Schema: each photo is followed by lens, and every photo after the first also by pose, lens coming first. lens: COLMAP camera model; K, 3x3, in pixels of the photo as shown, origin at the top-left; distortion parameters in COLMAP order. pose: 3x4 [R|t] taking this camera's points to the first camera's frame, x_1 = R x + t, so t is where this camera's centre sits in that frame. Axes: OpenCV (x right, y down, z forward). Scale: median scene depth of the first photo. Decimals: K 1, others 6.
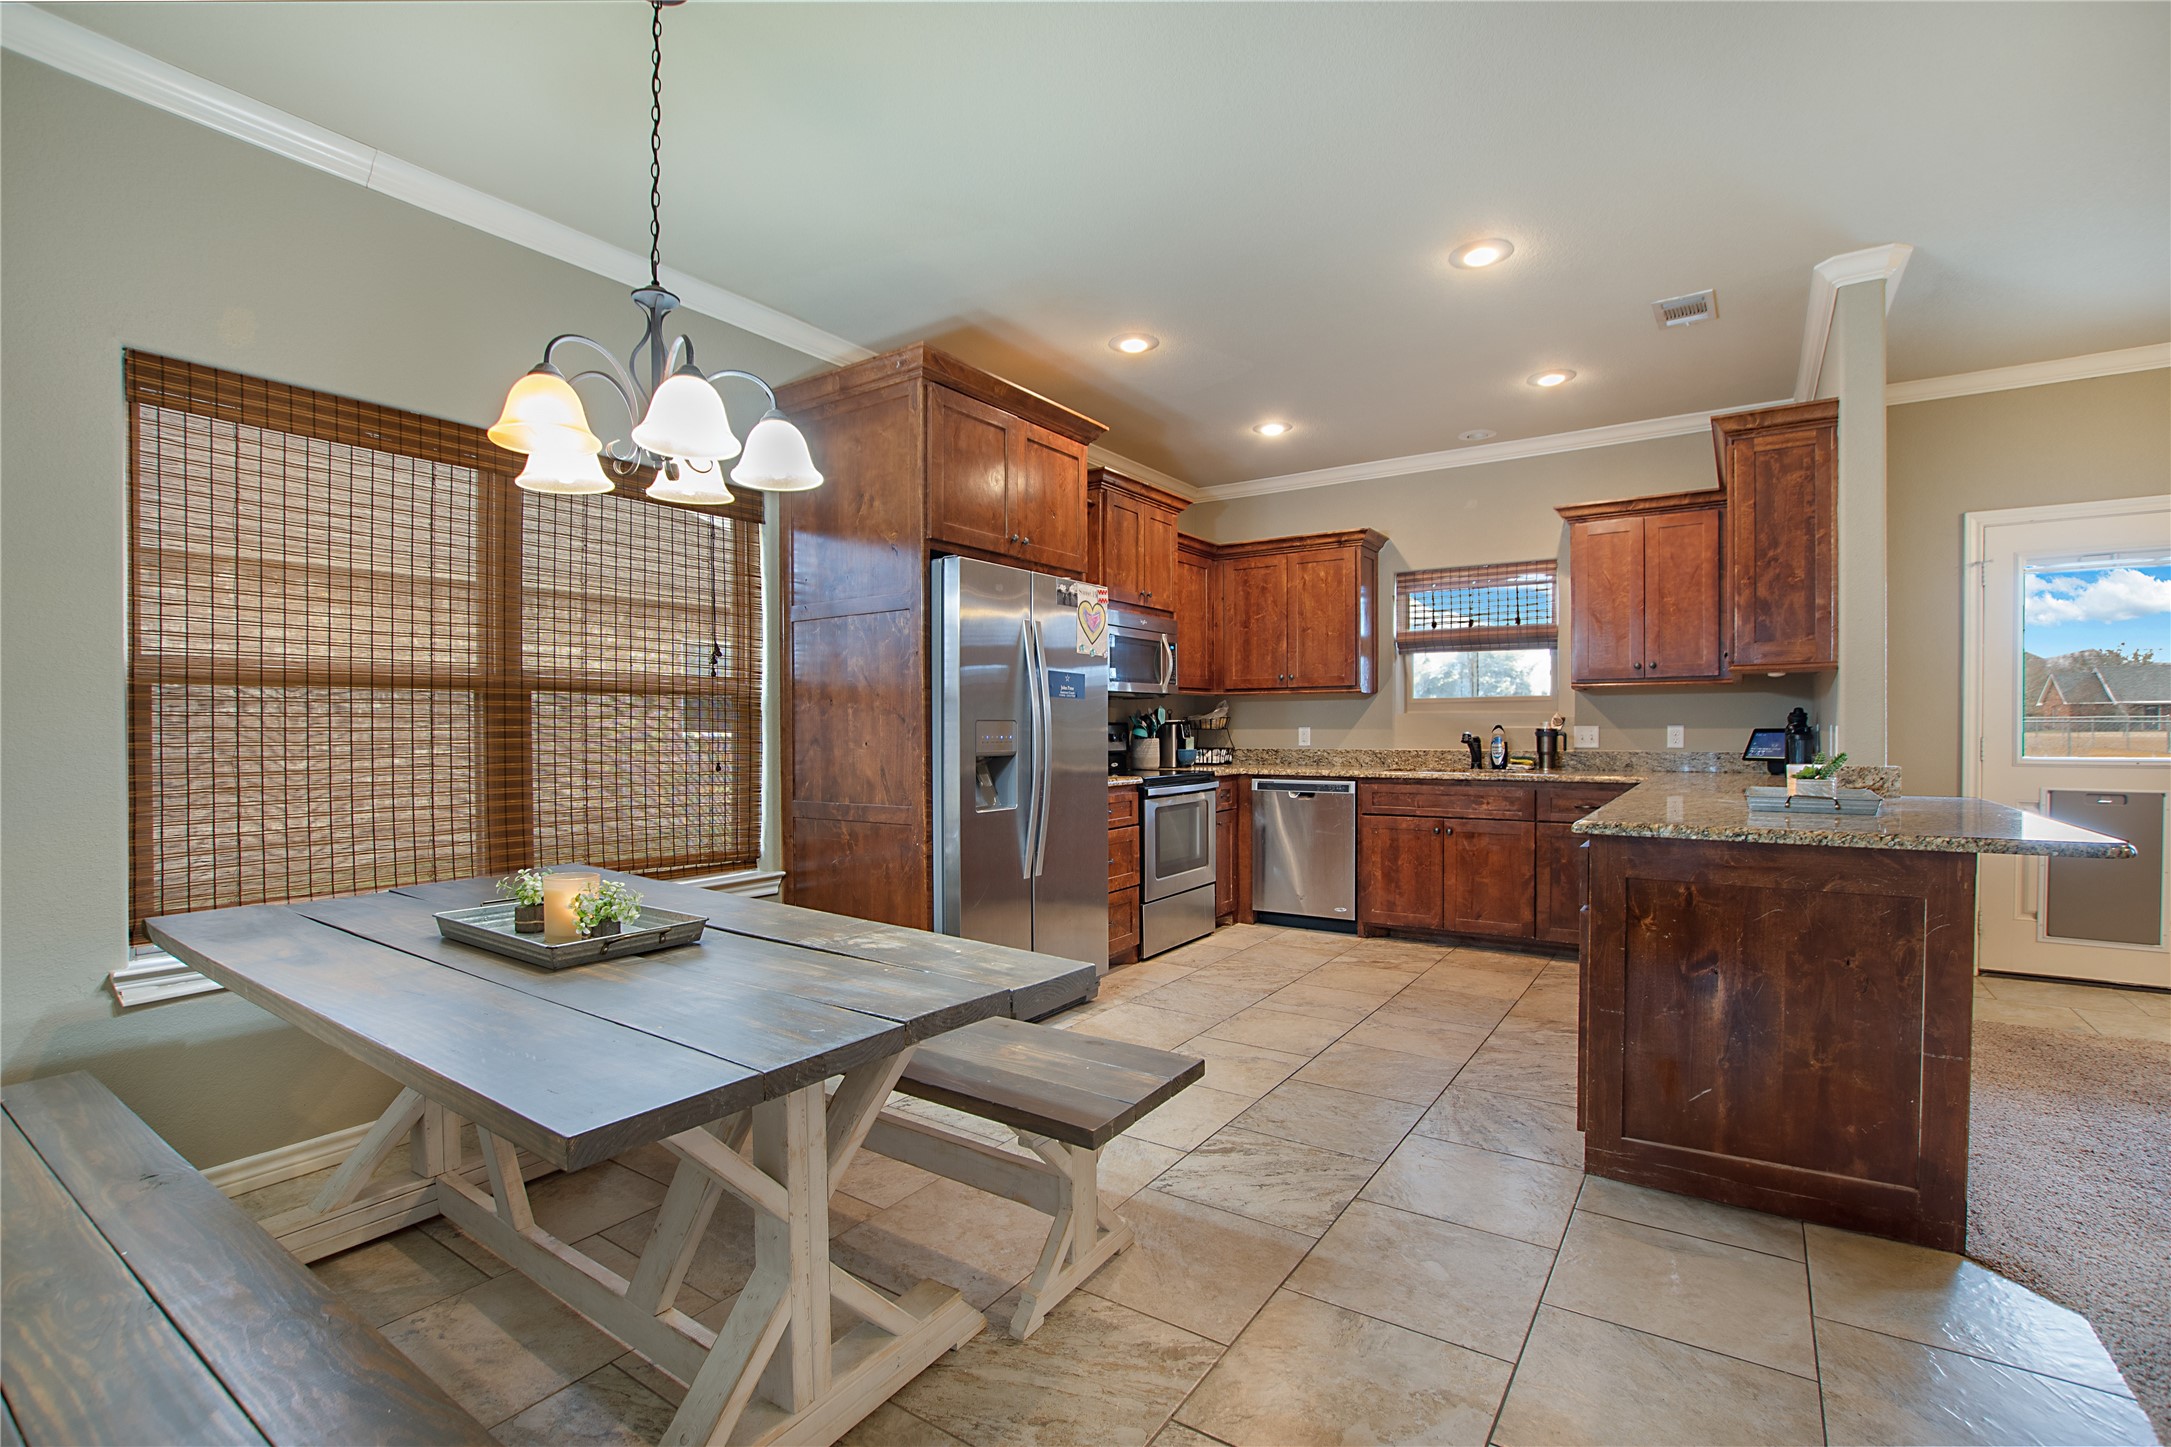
lens RADIAL K [[944.8, 0, 1059.0], [0, 944.8, 731.6], [0, 0, 1]] dist [-0.027810, 0.003293]
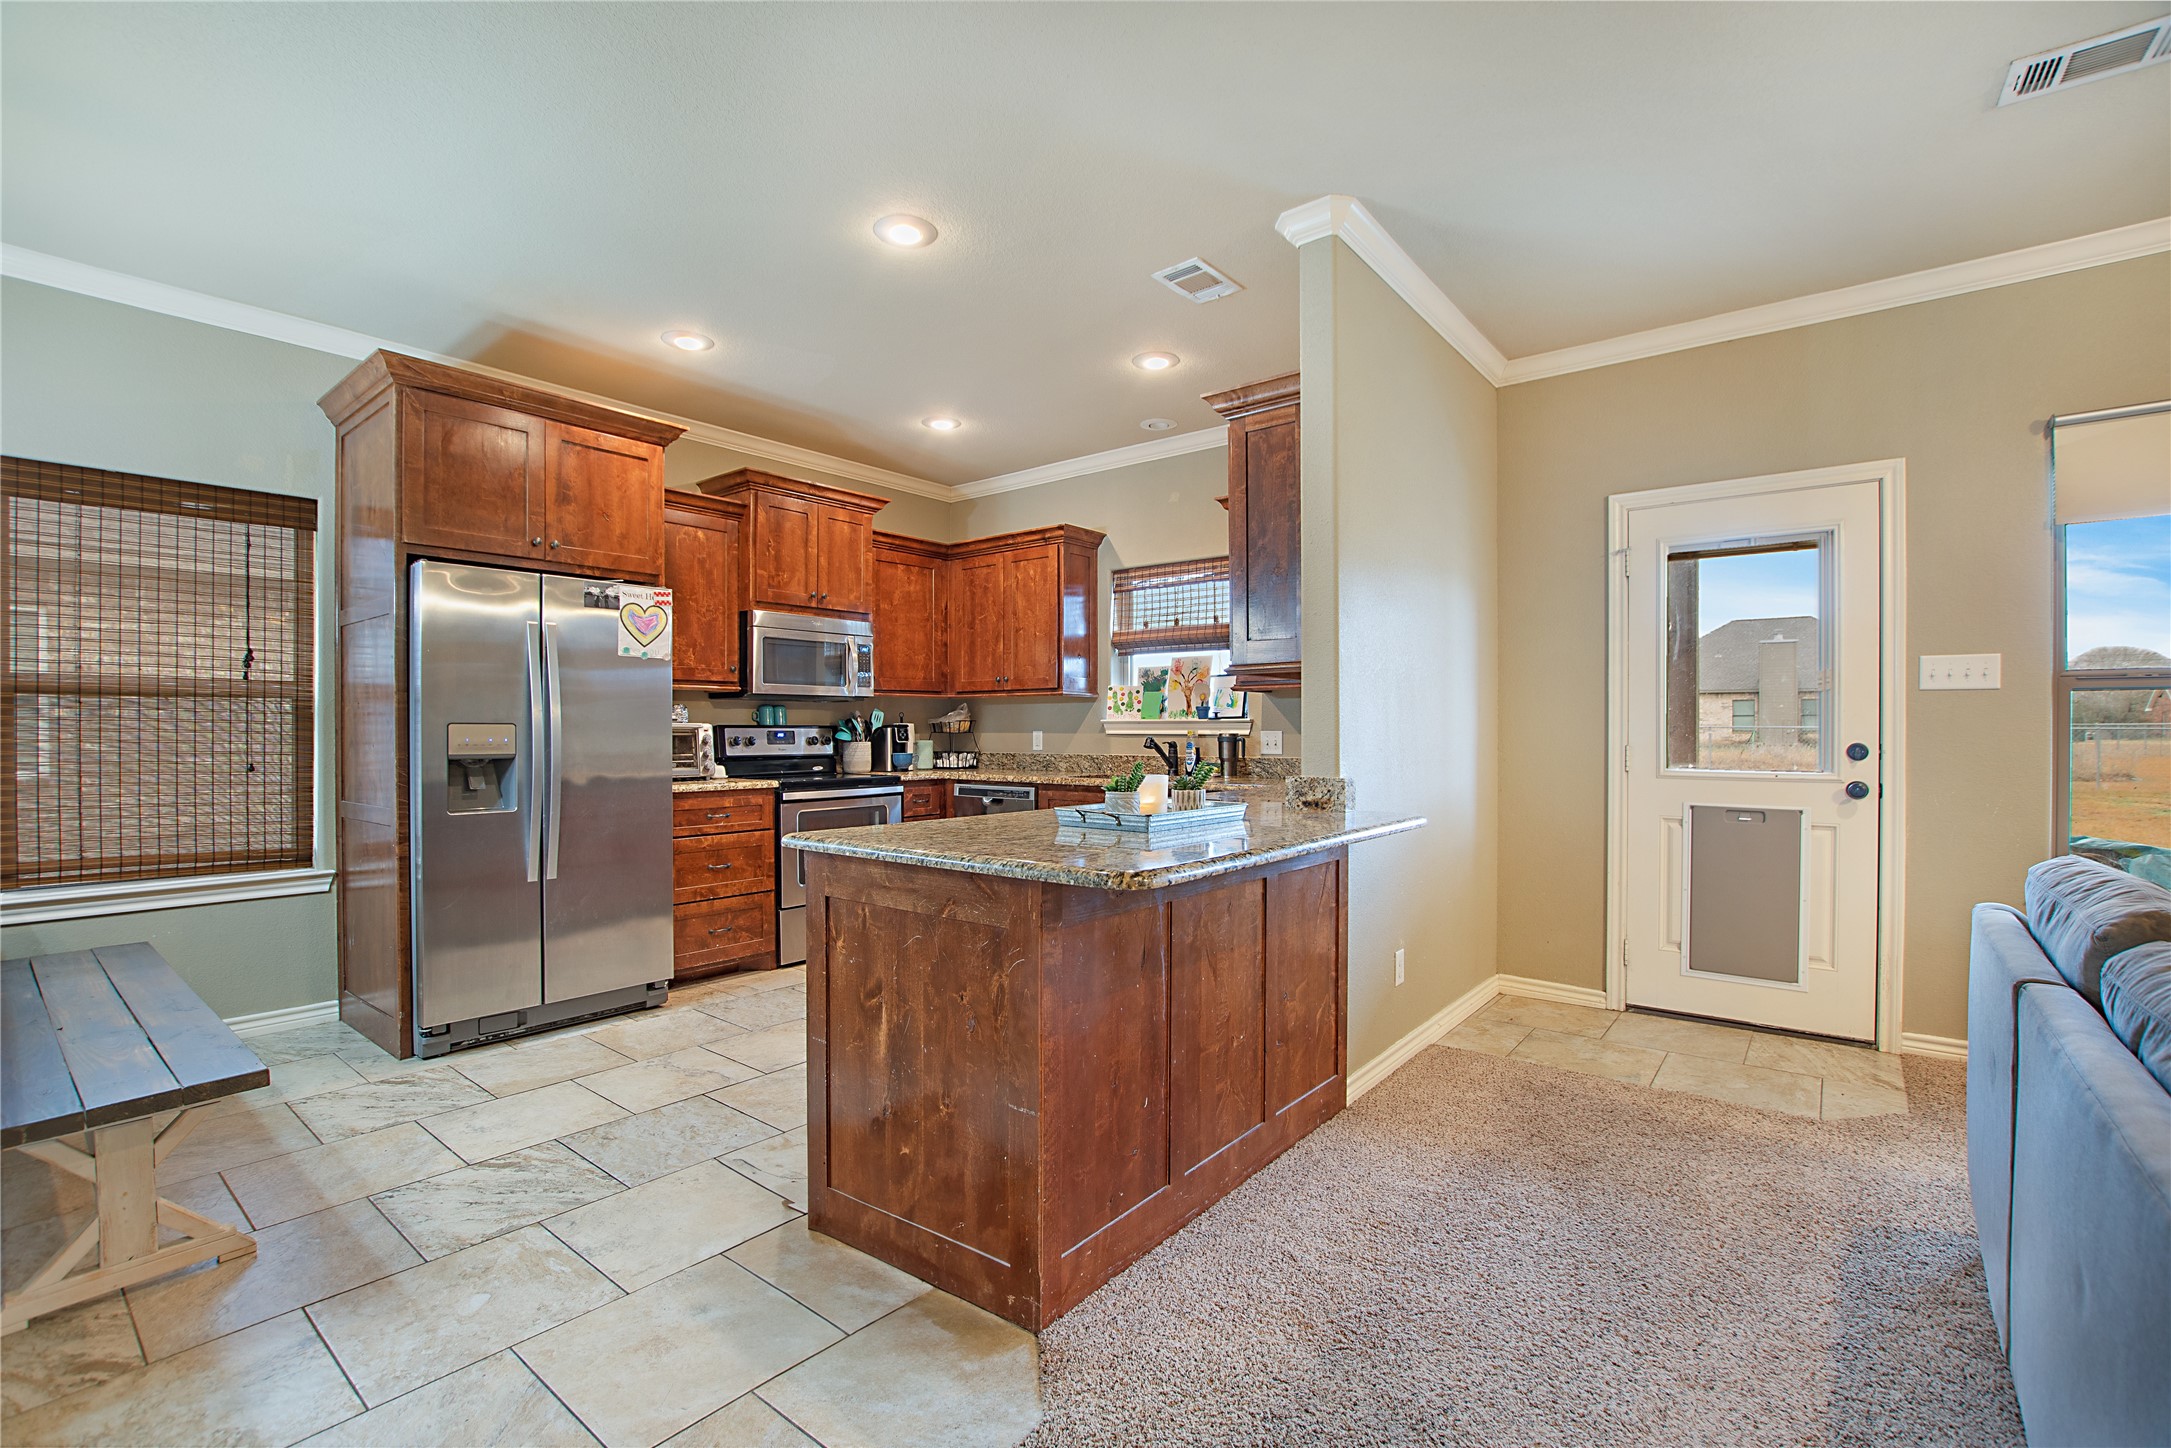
lens RADIAL K [[944.8, 0, 1075.4], [0, 944.8, 731.1], [0, 0, 1]] dist [-0.027810, 0.003293]
pose [[0.996907, 0.003688, -0.078506, 0.477165], [-0.003850, 0.999991, -0.001907, -0.003299], [0.078498, 0.002204, 0.996912, 0.045837]]
